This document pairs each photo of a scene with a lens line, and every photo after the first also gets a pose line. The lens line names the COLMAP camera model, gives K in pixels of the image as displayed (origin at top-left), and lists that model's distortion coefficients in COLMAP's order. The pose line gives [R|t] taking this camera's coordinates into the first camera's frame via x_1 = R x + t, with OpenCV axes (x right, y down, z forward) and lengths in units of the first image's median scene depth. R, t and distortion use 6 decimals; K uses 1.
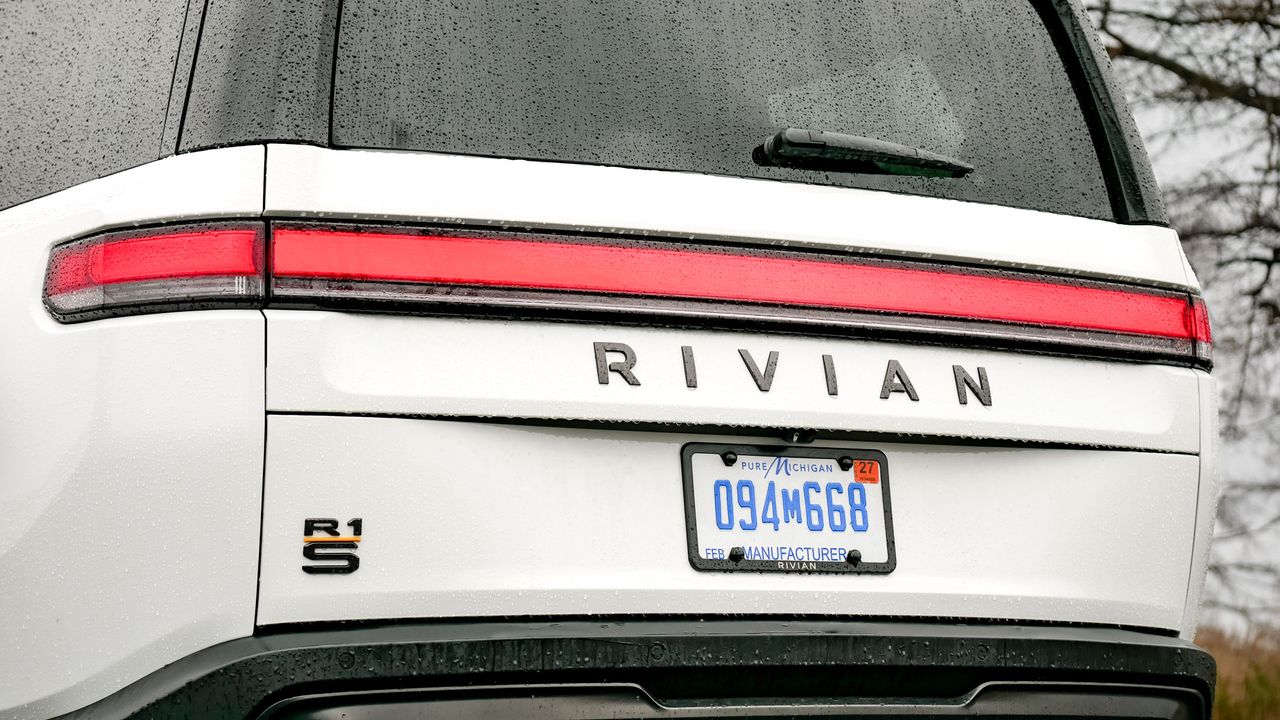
lens RADIAL K [[3246.6, 0, 638.8], [0, 3246.6, 355.7], [0, 0, 1]] dist [-0.050049, 0.000000]
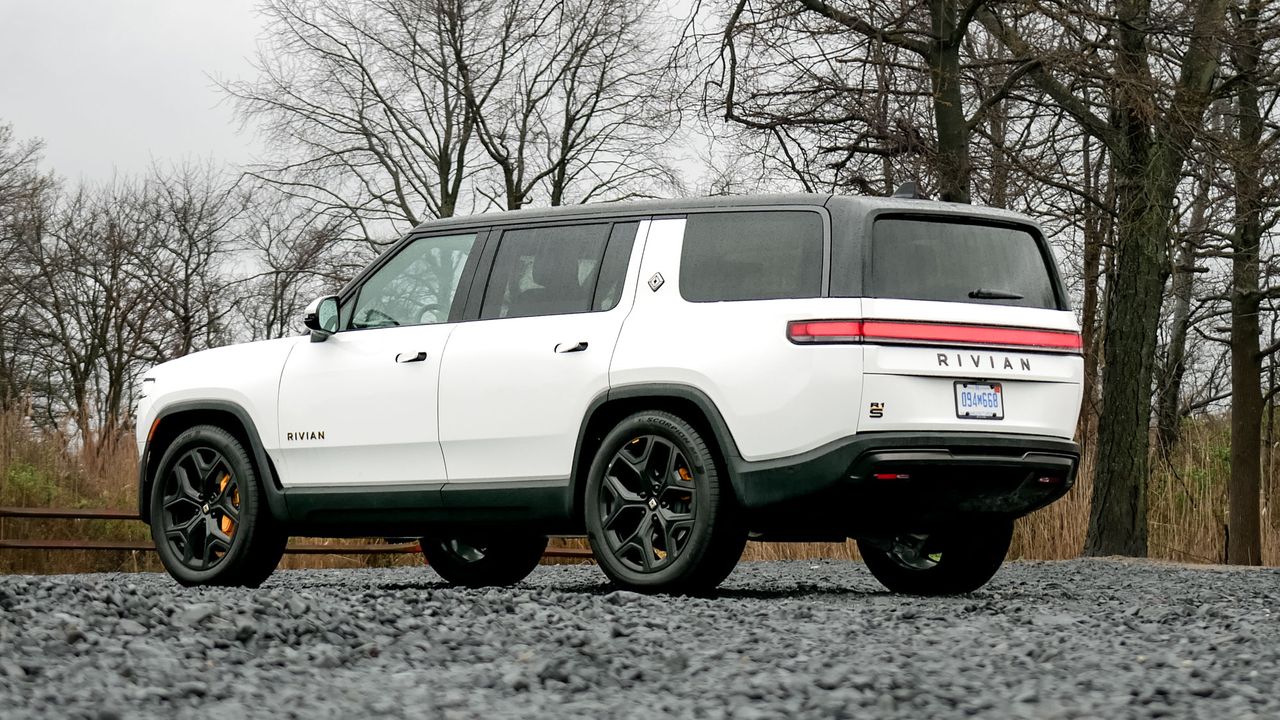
lens RADIAL K [[3915.6, 0, 636.7], [0, 3915.6, 359.8], [0, 0, 1]] dist [0.341596, 0.000000]
pose [[0.976663, 0.026856, 0.213091, -1.202244], [-0.041787, 0.996952, 0.065878, -0.256022], [-0.210672, -0.073245, 0.974809, -2.991604]]
